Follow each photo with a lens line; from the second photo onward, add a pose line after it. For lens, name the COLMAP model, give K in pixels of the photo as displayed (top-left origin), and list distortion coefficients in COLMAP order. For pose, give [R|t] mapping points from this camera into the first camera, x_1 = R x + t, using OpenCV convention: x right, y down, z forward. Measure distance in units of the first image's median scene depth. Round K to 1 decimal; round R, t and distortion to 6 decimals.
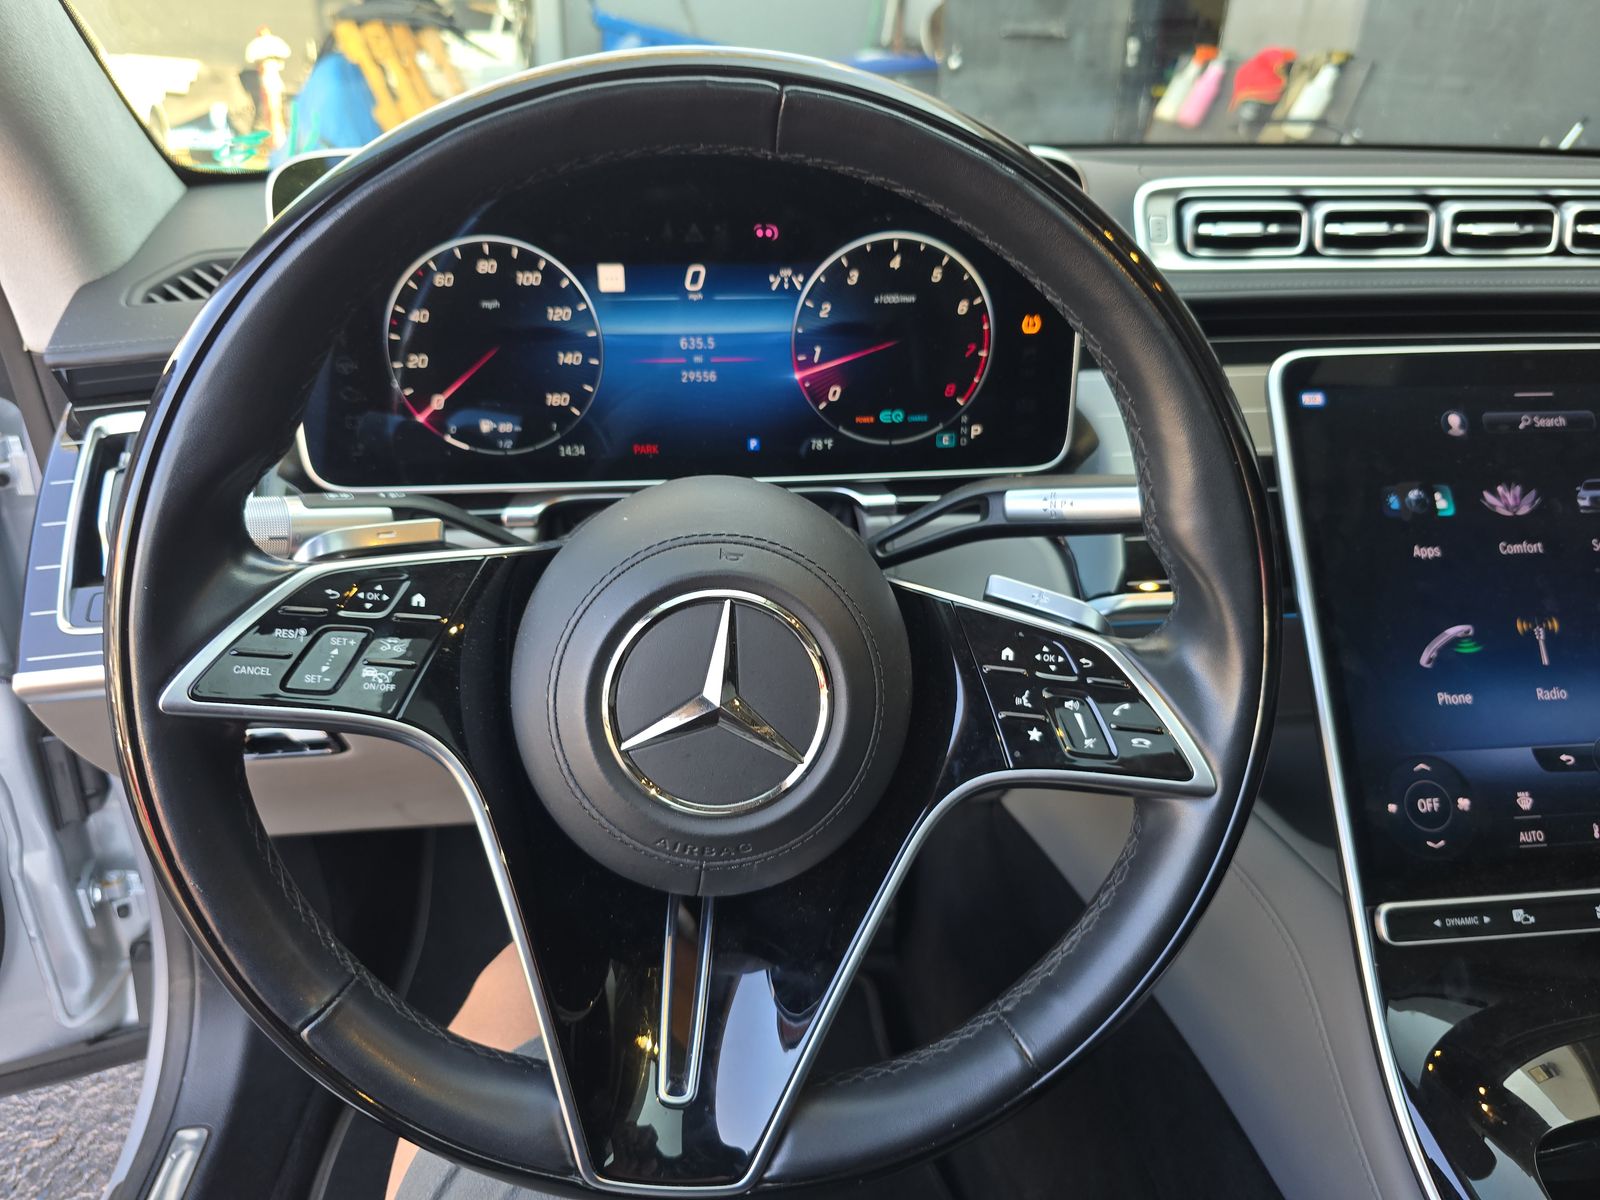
lens RADIAL K [[1084.0, 0, 789.4], [0, 1084.0, 602.9], [0, 0, 1]] dist [0.037965, -0.036733]
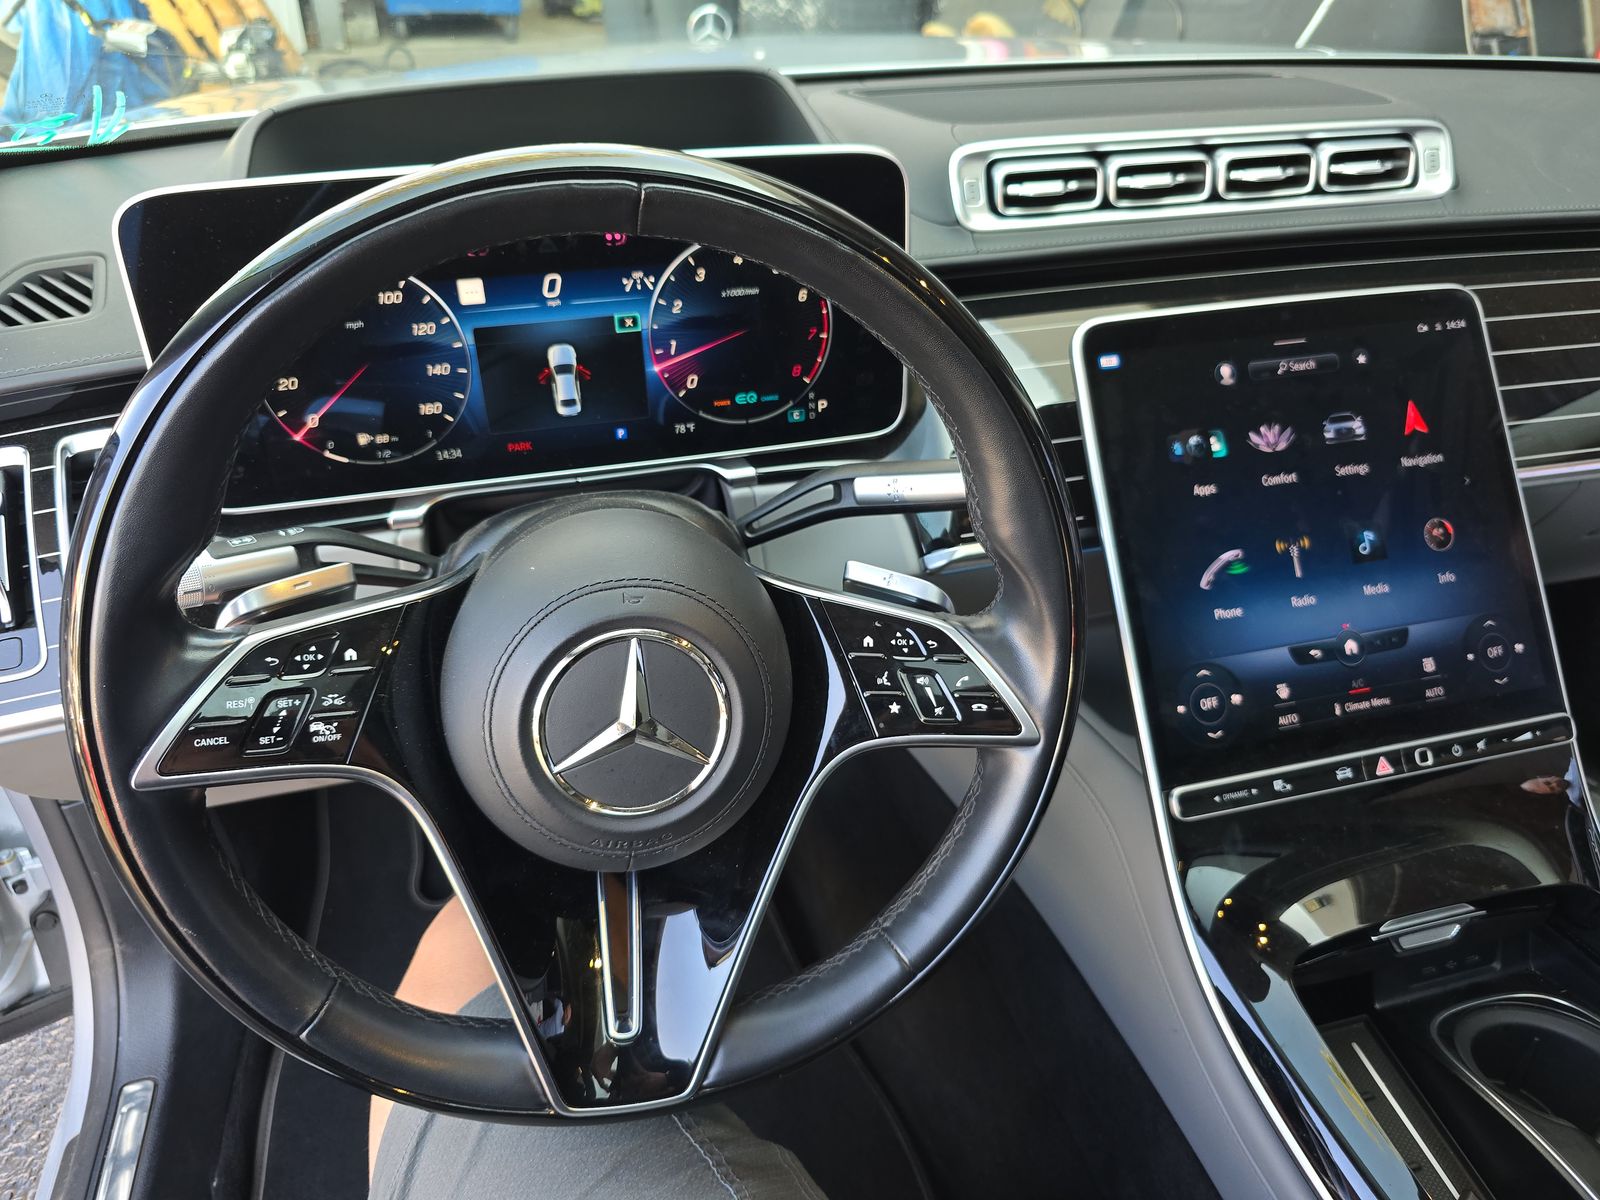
lens RADIAL K [[1084.0, 0, 784.8], [0, 1084.0, 598.9], [0, 0, 1]] dist [0.037965, -0.036733]
pose [[0.987361, -0.093676, 0.127840, -0.026971], [0.075679, 0.987393, 0.139021, -0.127610], [-0.139251, -0.127590, 0.982003, -0.107833]]
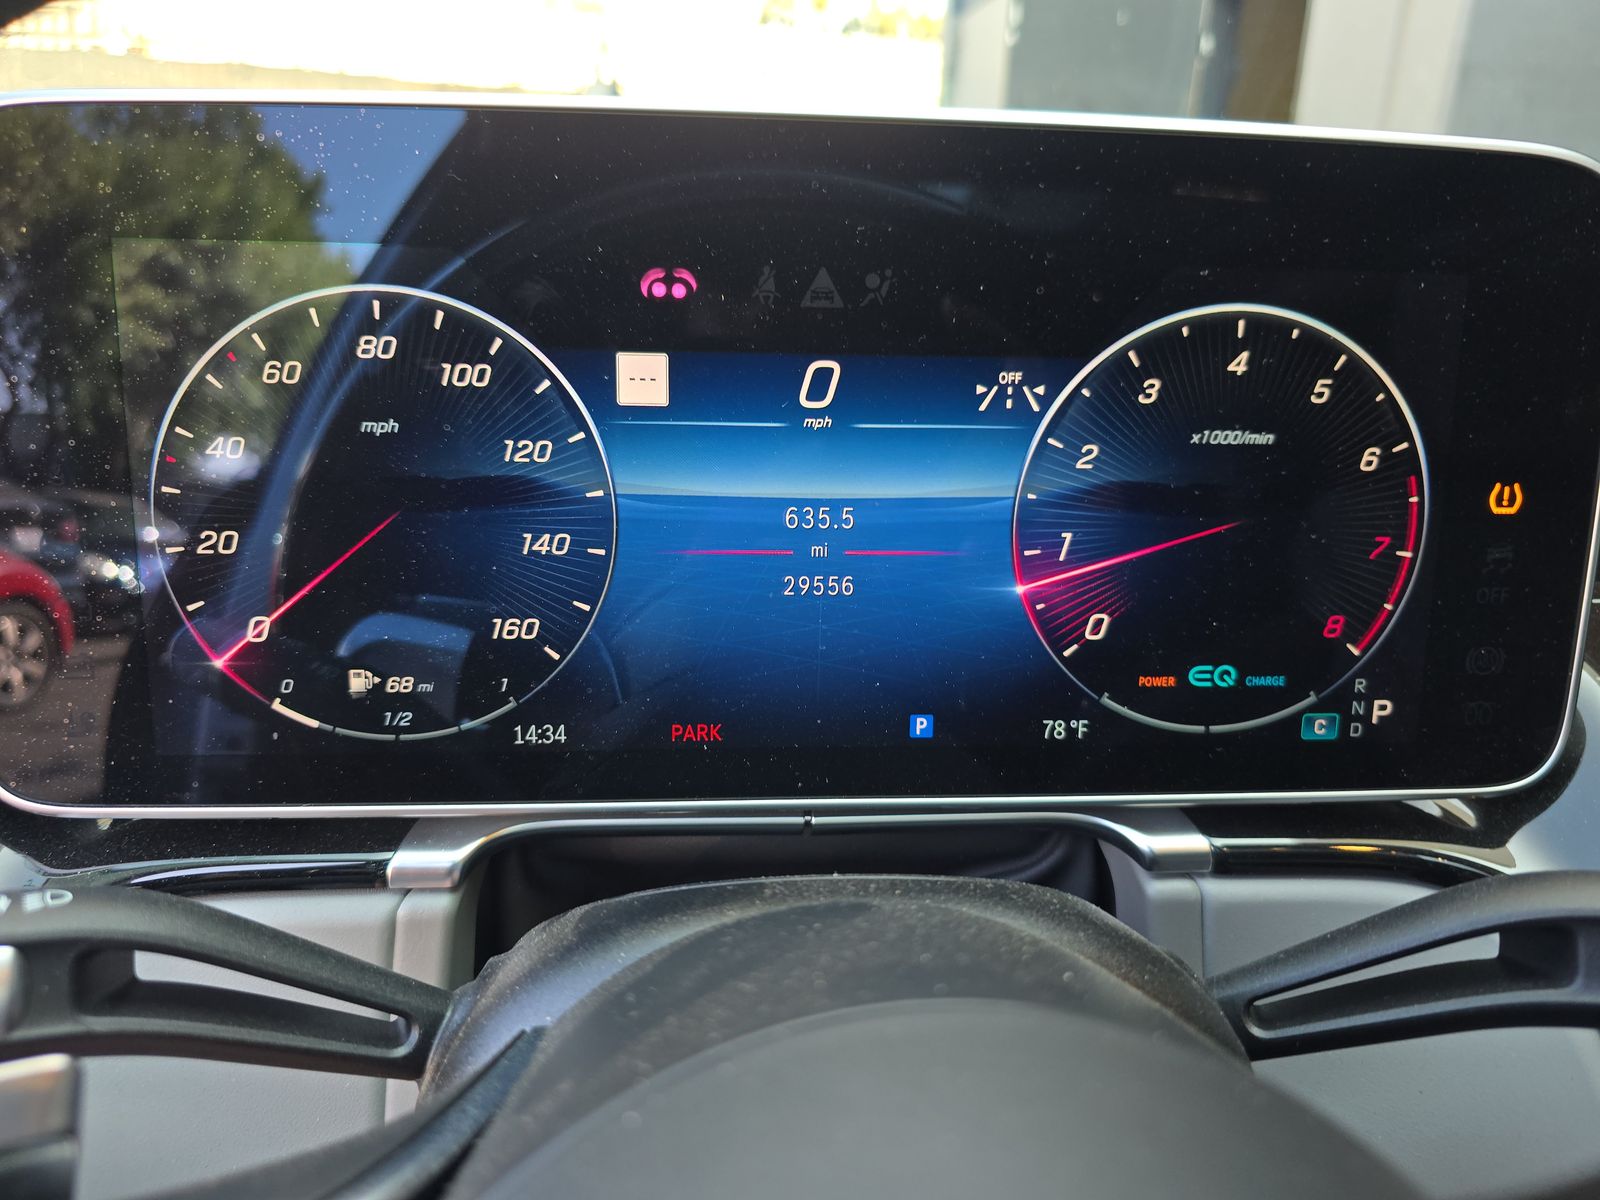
lens RADIAL K [[1084.0, 0, 792.6], [0, 1084.0, 607.9], [0, 0, 1]] dist [0.037965, -0.036733]
pose [[0.999489, 0.026692, -0.017603, -0.087057], [-0.028956, 0.989116, -0.144258, -0.133545], [0.013561, 0.144694, 0.989383, 0.545207]]
